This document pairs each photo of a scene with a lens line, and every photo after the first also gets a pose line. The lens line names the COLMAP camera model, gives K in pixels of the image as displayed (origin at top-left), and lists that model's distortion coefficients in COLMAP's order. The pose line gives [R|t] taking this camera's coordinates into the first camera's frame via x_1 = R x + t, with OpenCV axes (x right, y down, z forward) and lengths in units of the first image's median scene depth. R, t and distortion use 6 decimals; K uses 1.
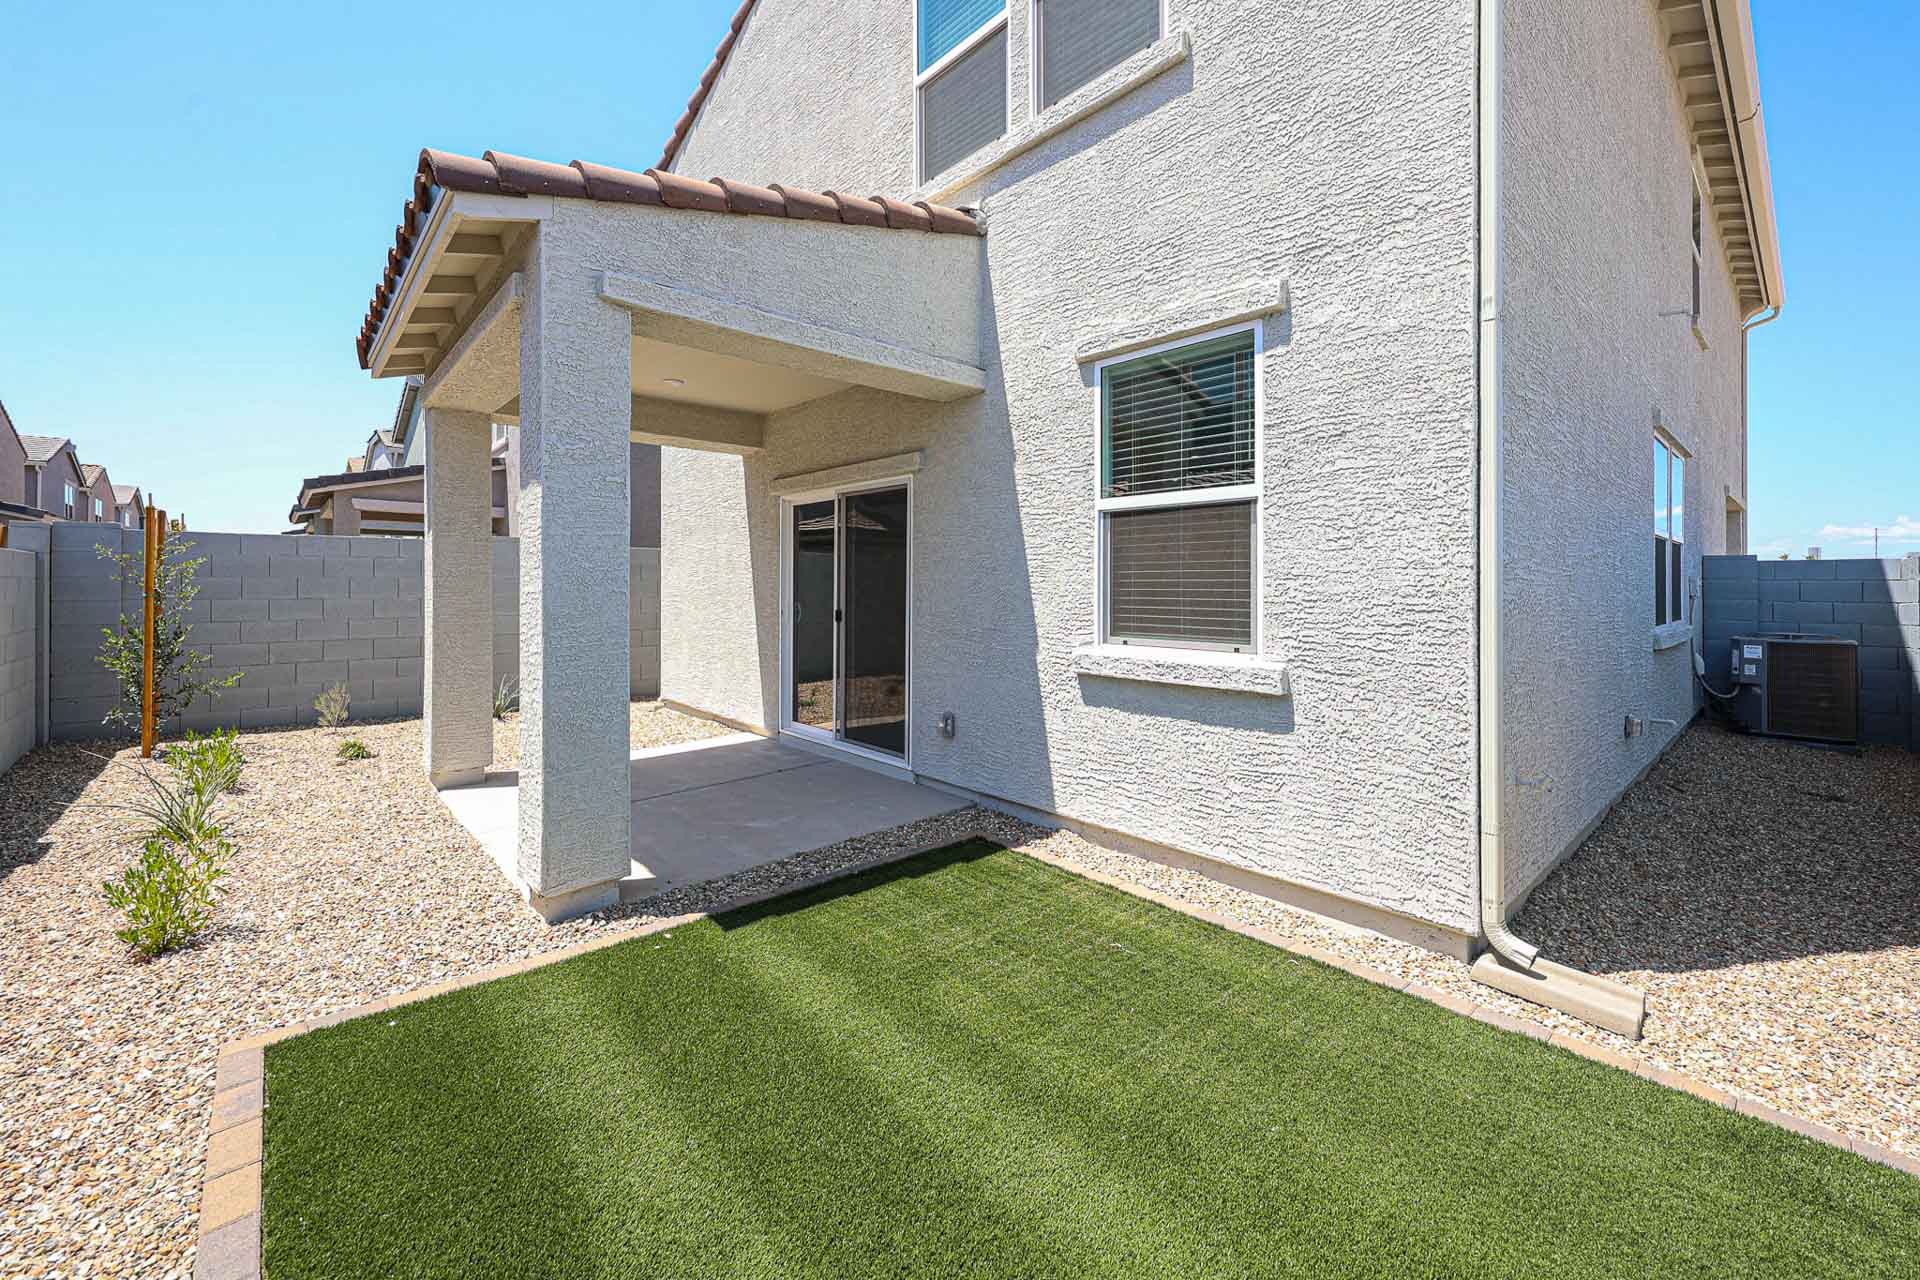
lens RADIAL K [[764.0, 0, 958.5], [0, 764.0, 581.0], [0, 0, 1]] dist [-0.002198, 0.000476]
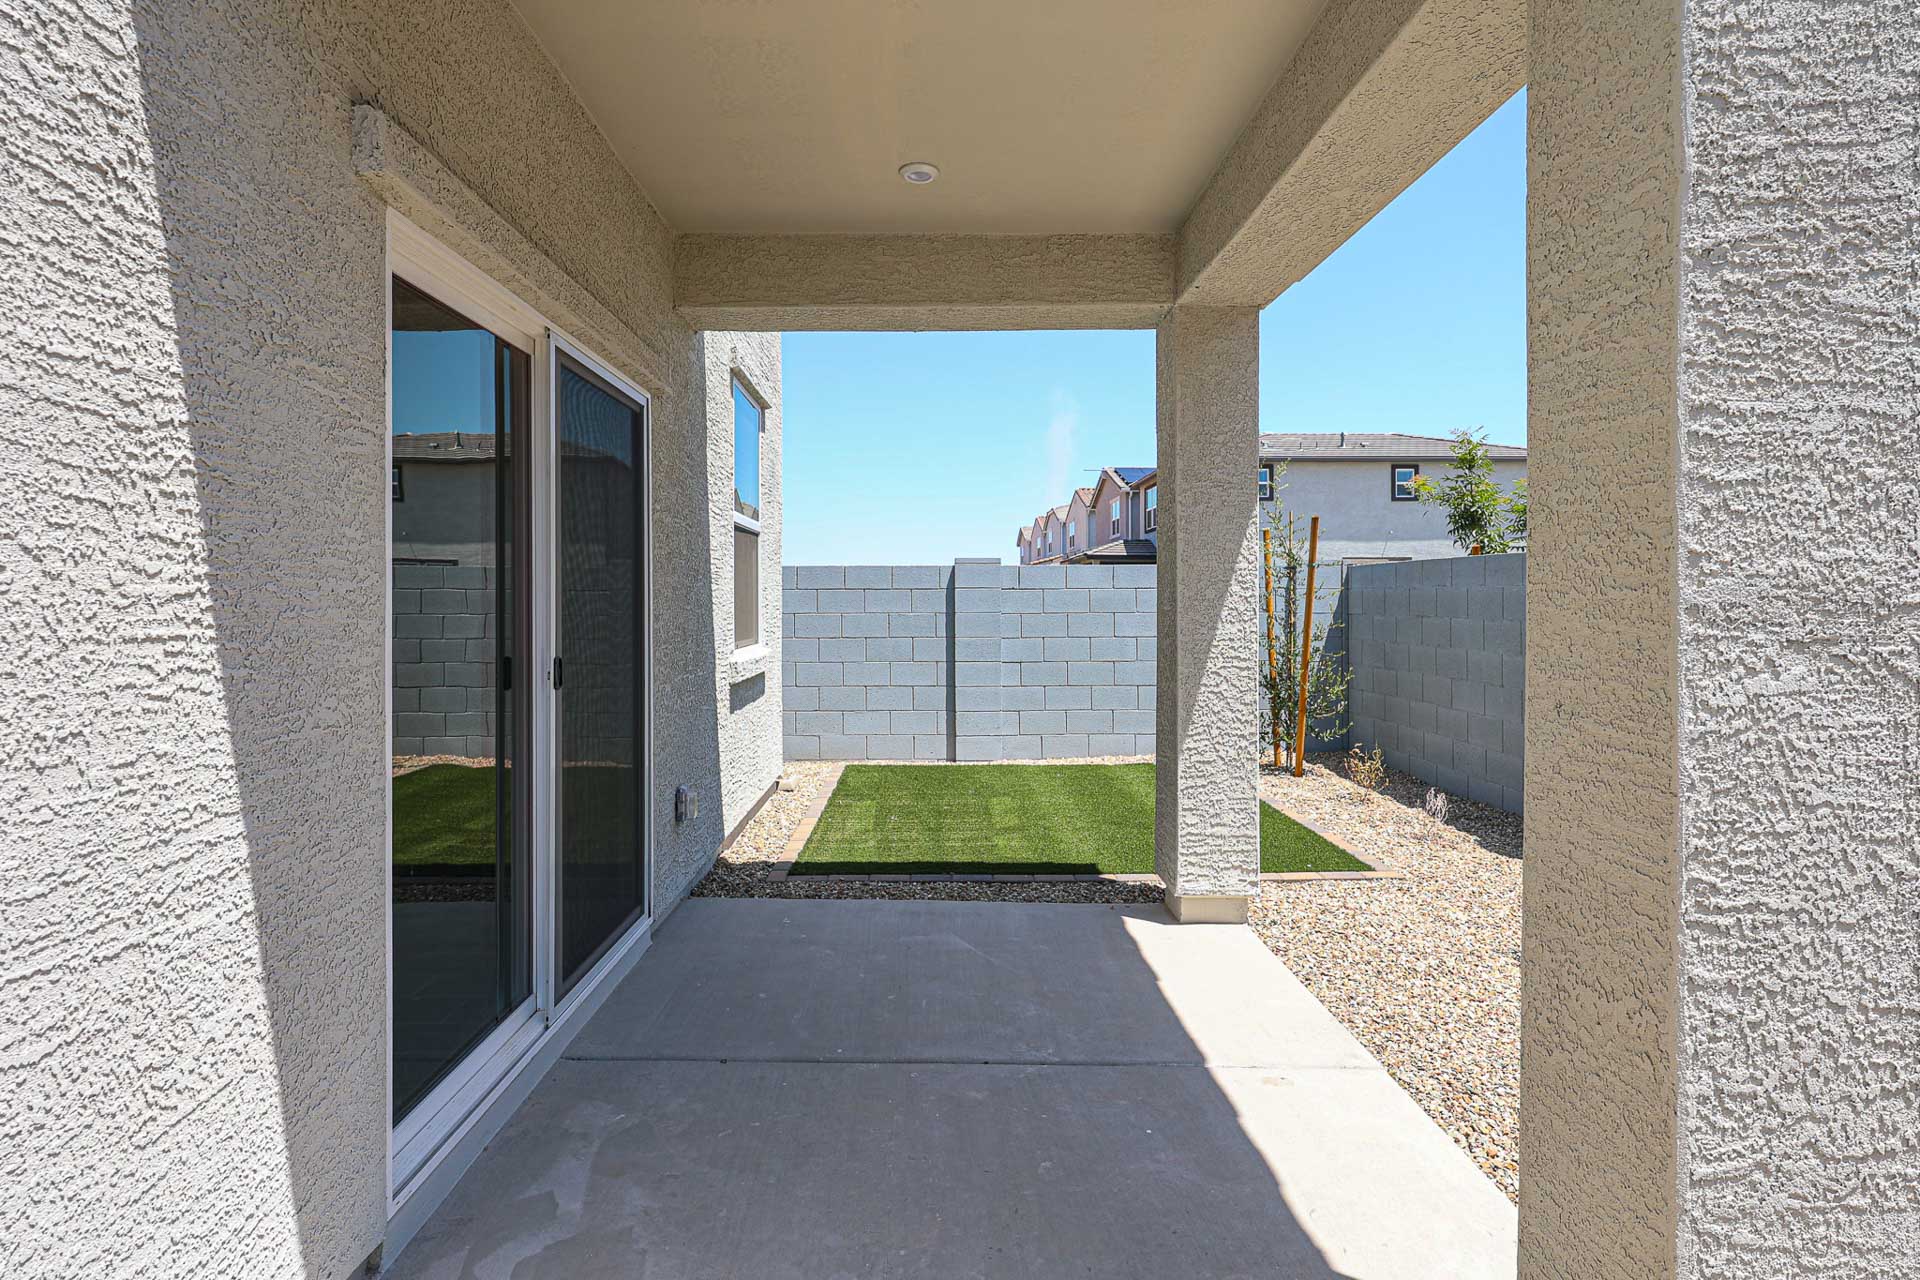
lens RADIAL K [[1009.4, 0, 925.2], [0, 1009.4, 600.0], [0, 0, 1]] dist [-0.002208, -0.000525]
pose [[-0.732666, -0.001737, 0.680587, -1.033482], [-0.004441, 0.999988, -0.002228, 0.020539], [-0.680574, -0.004655, -0.732664, 2.026306]]
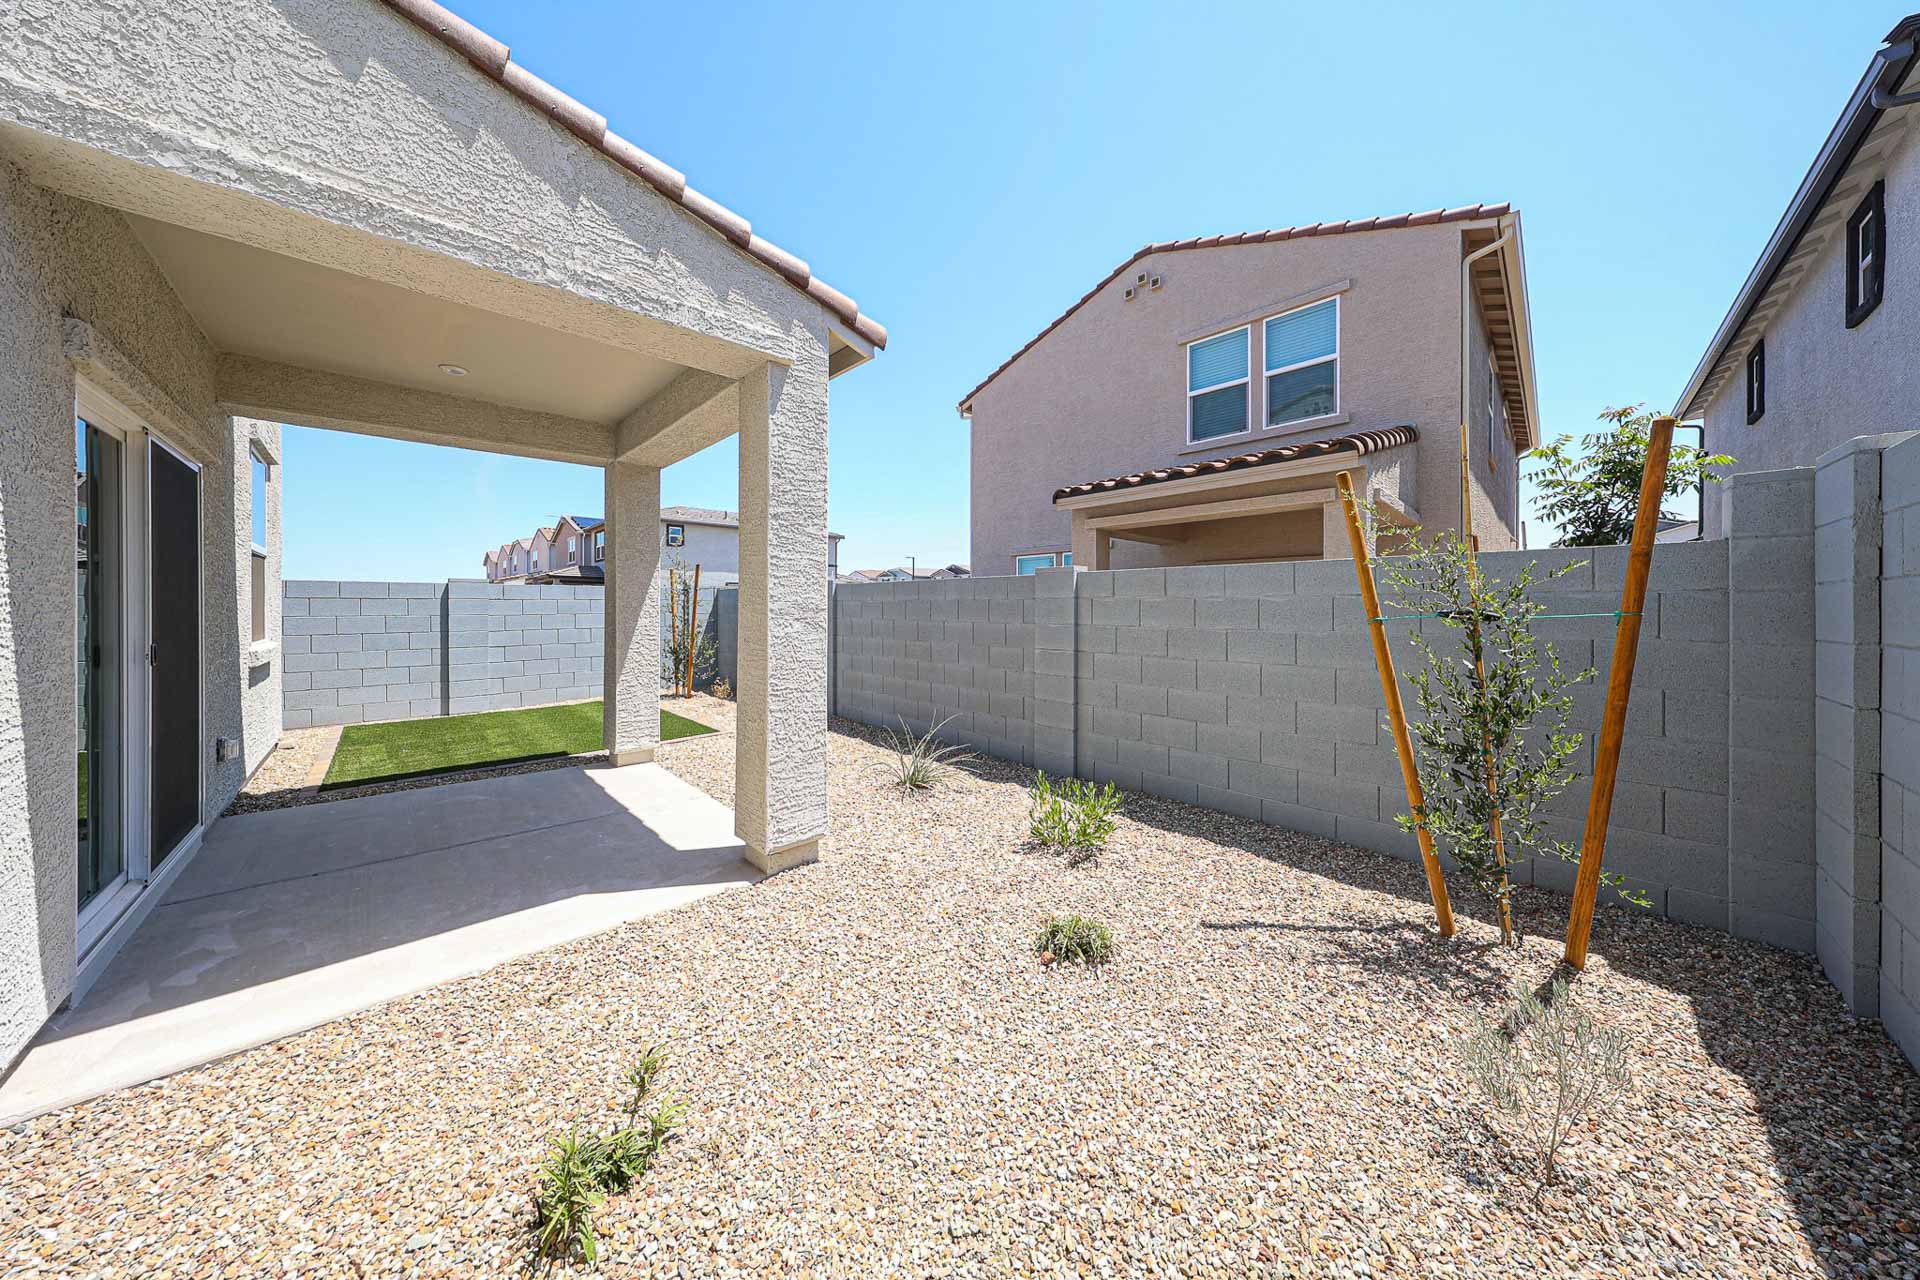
lens RADIAL K [[600.6, 0, 977.9], [0, 600.6, 606.1], [0, 0, 1]] dist [0.000472, 0.000123]
pose [[-0.999425, -0.003725, -0.033709, -1.246891], [-0.003525, 0.999976, -0.005999, 0.019909], [0.033731, -0.005877, -0.999414, 2.399186]]
